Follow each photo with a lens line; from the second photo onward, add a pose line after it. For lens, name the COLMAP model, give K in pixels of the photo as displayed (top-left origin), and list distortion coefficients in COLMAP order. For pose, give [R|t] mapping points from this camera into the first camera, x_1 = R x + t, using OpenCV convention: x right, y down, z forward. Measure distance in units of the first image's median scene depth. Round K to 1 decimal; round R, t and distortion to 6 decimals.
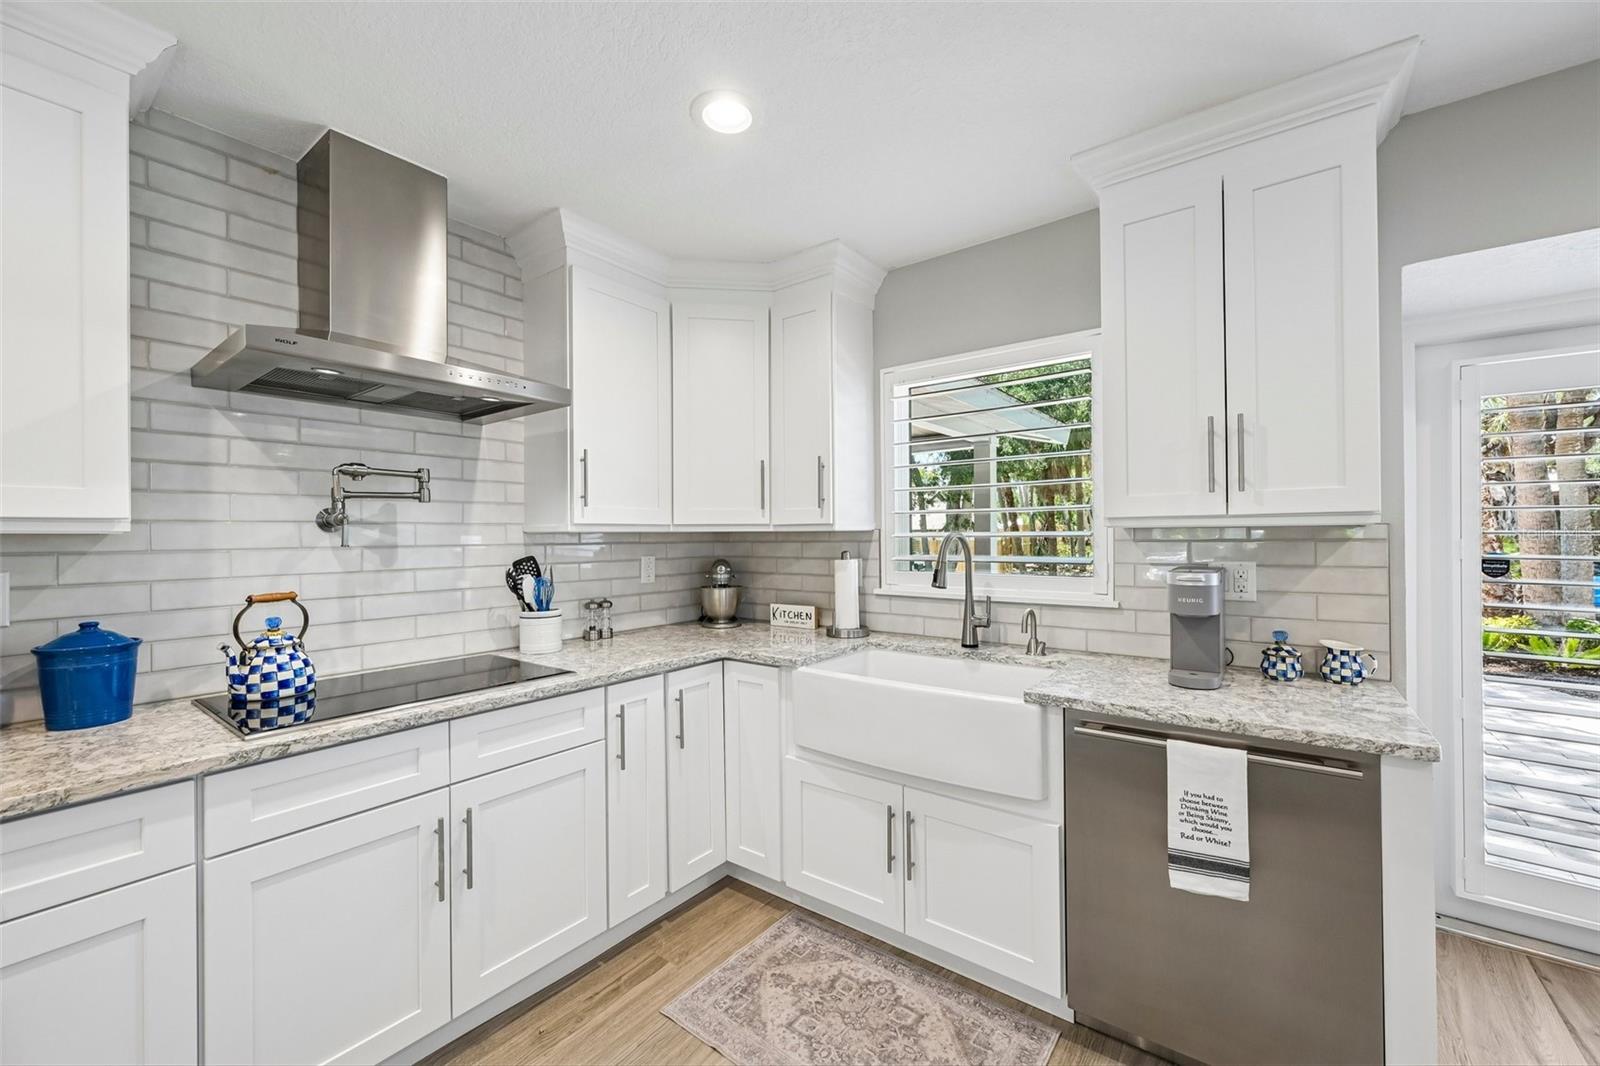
lens RADIAL K [[631.5, 0, 797.6], [0, 631.5, 536.9], [0, 0, 1]] dist [-0.000337, 0.000796]
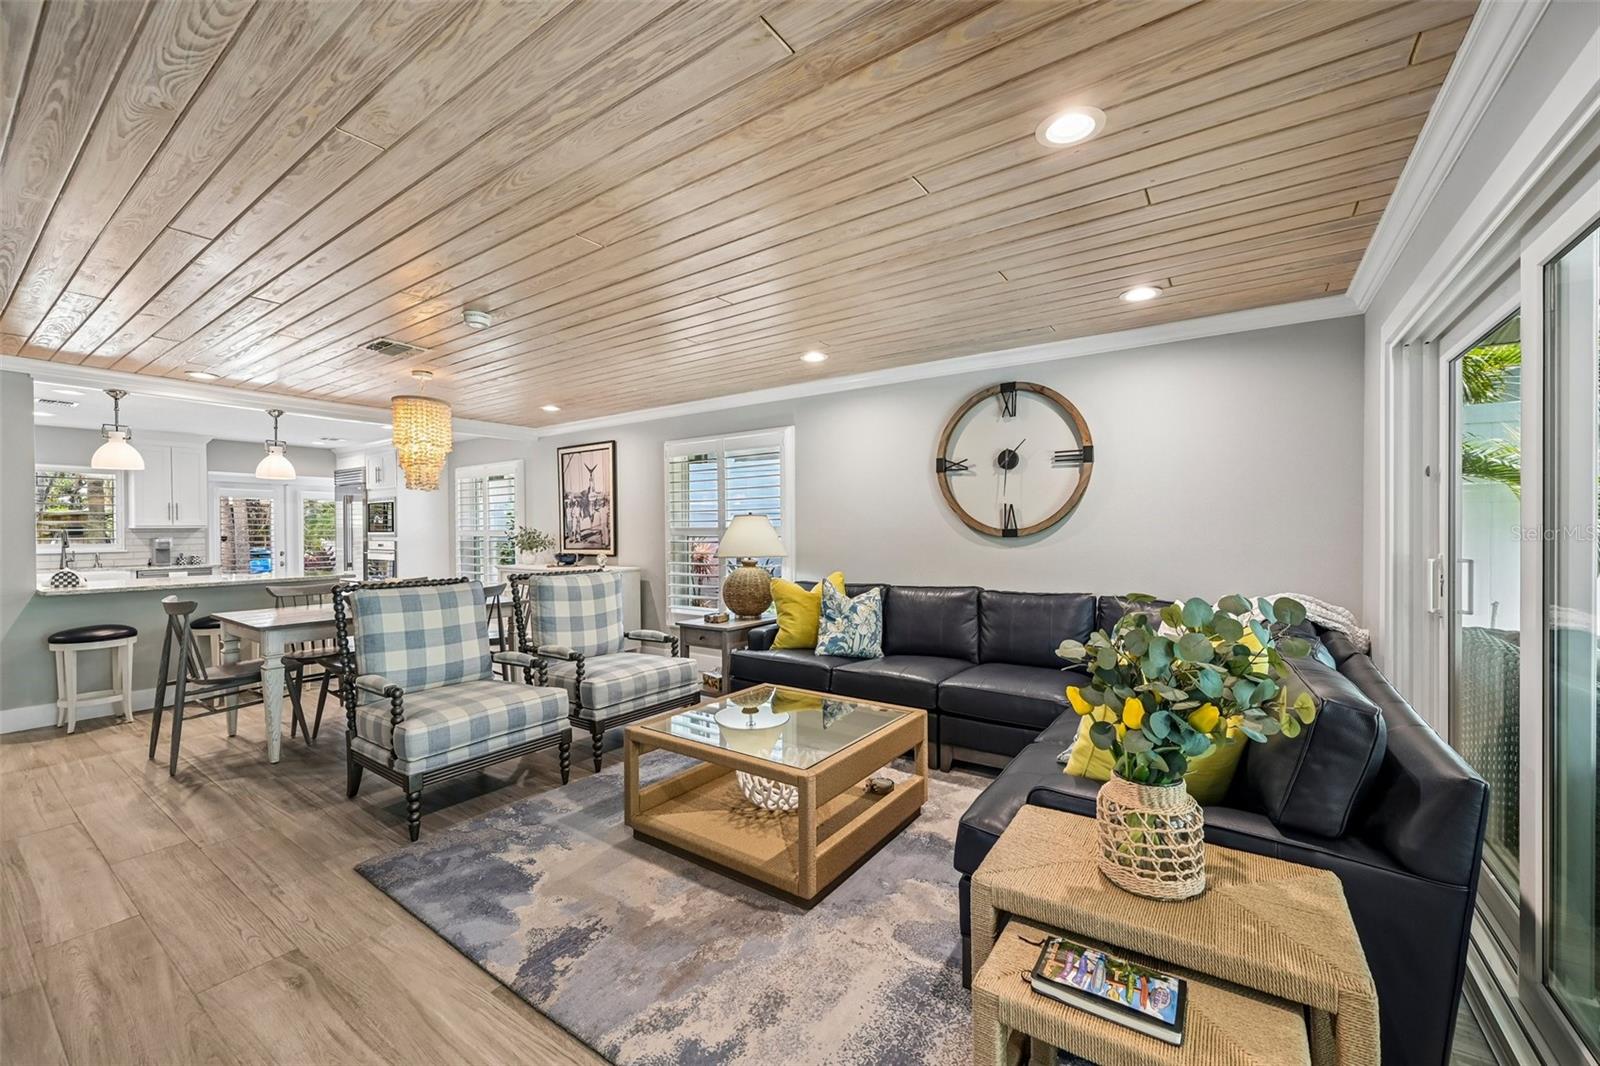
lens RADIAL K [[631.5, 0, 796.0], [0, 631.5, 535.3], [0, 0, 1]] dist [-0.000337, 0.000796]
pose [[-0.038785, -0.001321, 0.999247, -2.896233], [0.011996, 0.999926, 0.001788, 0.058117], [-0.999176, 0.012056, -0.038766, -2.354152]]
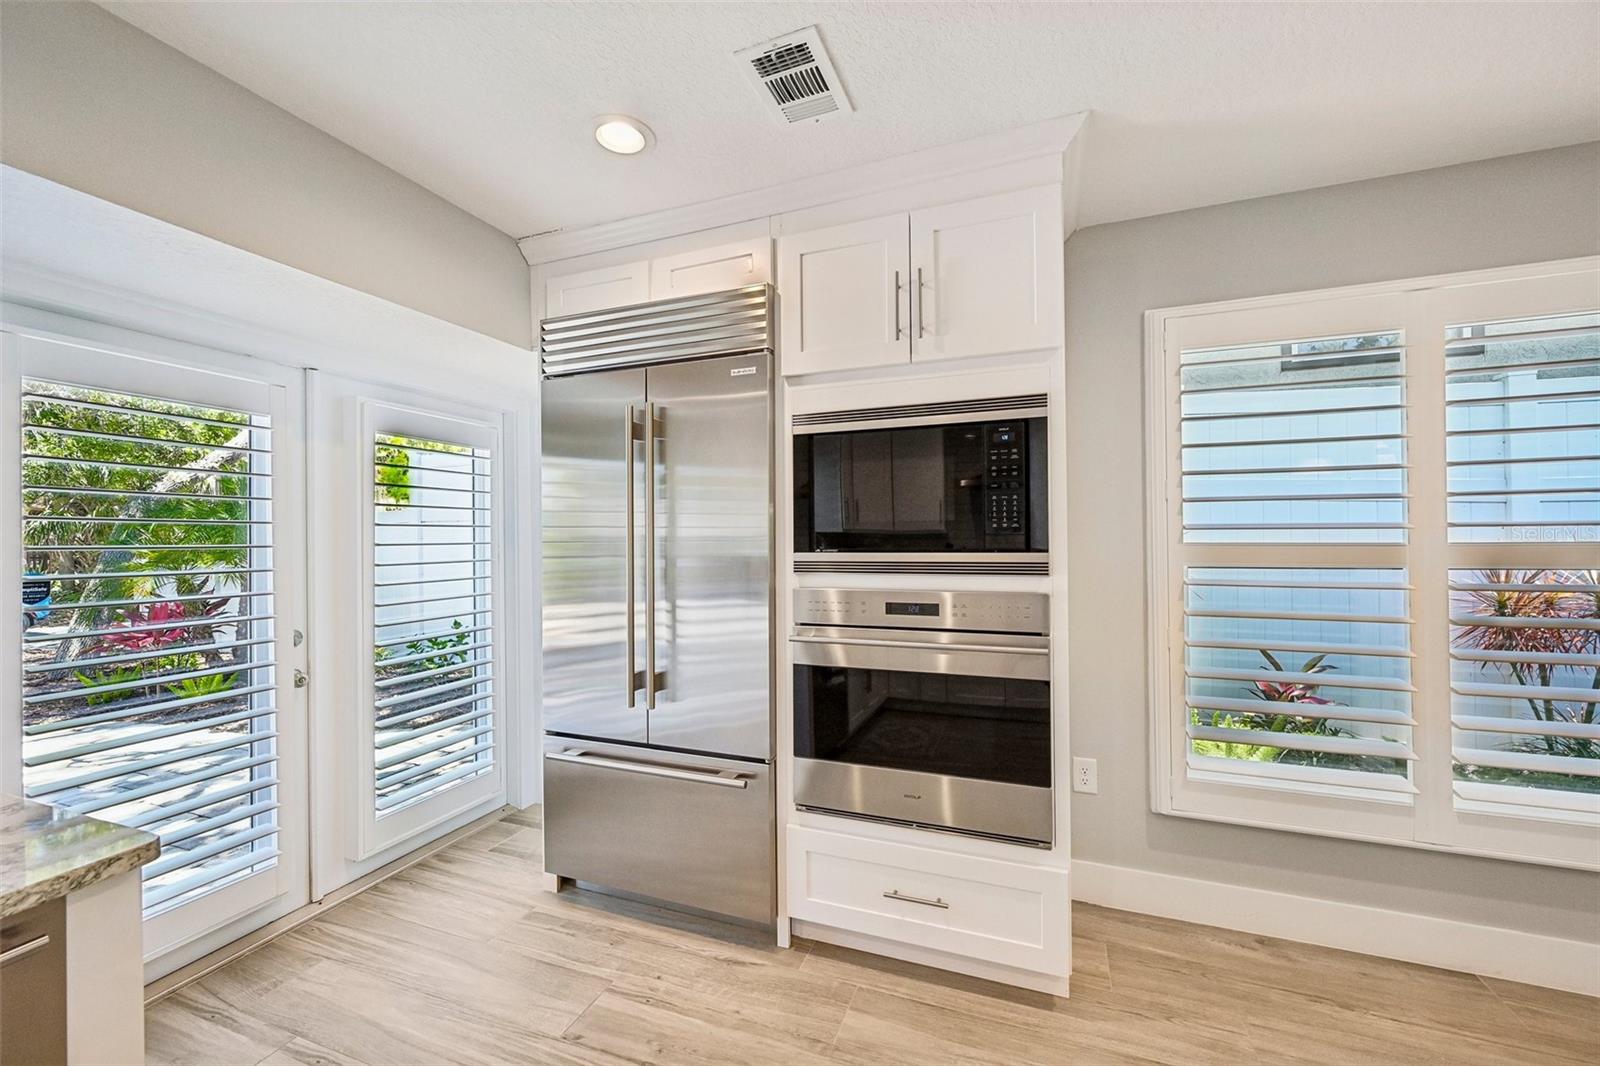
lens RADIAL K [[631.5, 0, 795.4], [0, 631.5, 530.9], [0, 0, 1]] dist [-0.000337, 0.000796]
pose [[-0.278784, 0.006686, 0.960331, 0.054212], [0.018727, 0.999823, -0.001524, -0.013364], [-0.960171, 0.017559, -0.278860, 0.273671]]
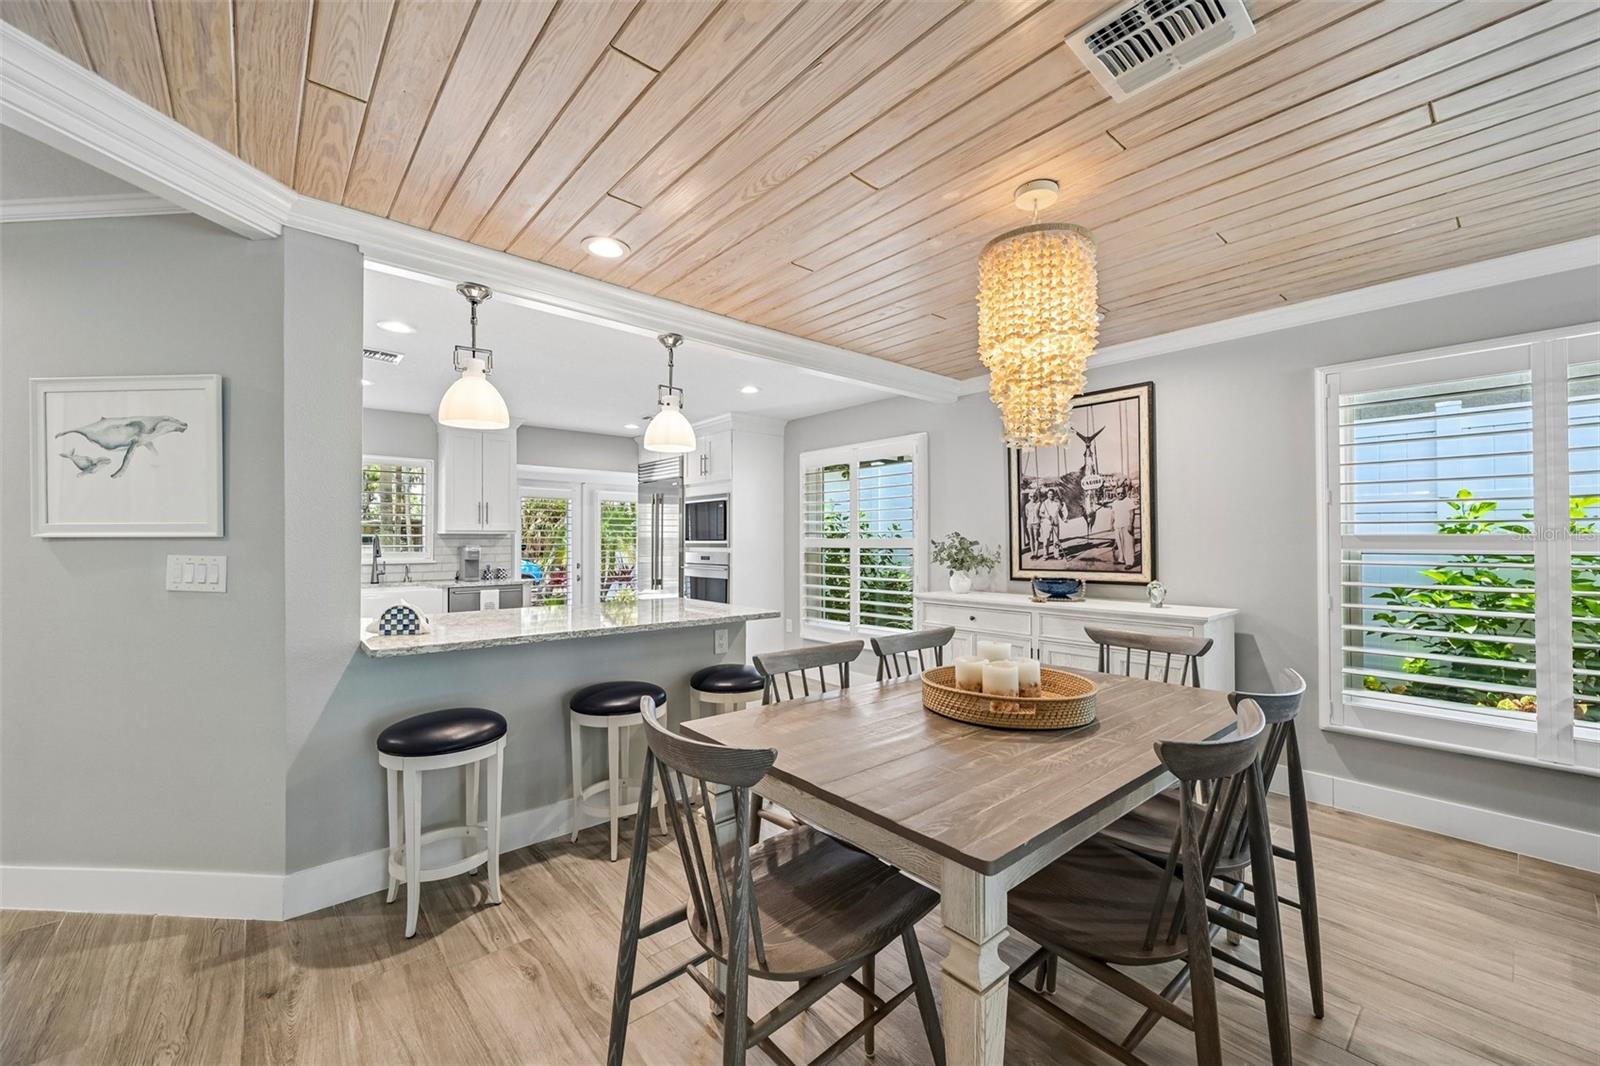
lens RADIAL K [[631.5, 0, 797.6], [0, 631.5, 536.4], [0, 0, 1]] dist [-0.000337, 0.000796]
pose [[0.210751, 0.015310, 0.977420, -1.794861], [0.003334, 0.999860, -0.016381, 0.045996], [-0.977534, 0.006711, 0.210670, -1.092120]]
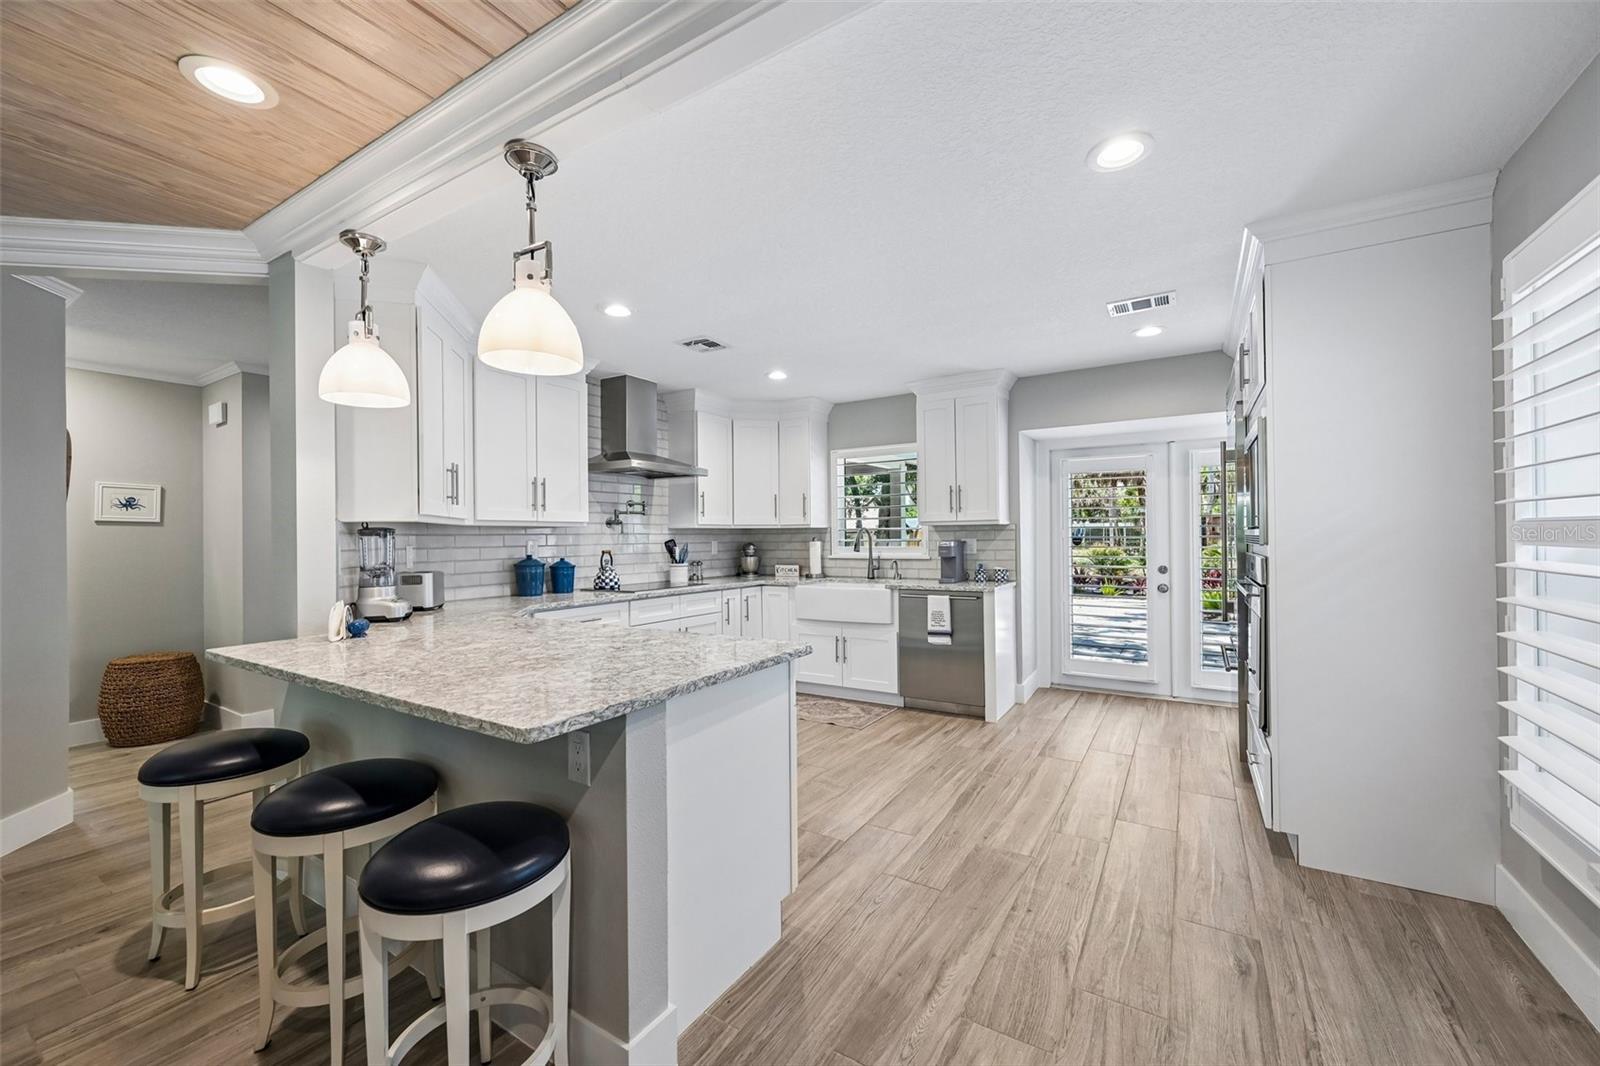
lens RADIAL K [[631.5, 0, 798.9], [0, 631.5, 538.1], [0, 0, 1]] dist [-0.000337, 0.000796]
pose [[0.995386, -0.002336, 0.095921, -0.212422], [0.002628, 0.999992, -0.002915, 0.036616], [-0.095914, 0.003154, 0.995385, -1.297718]]
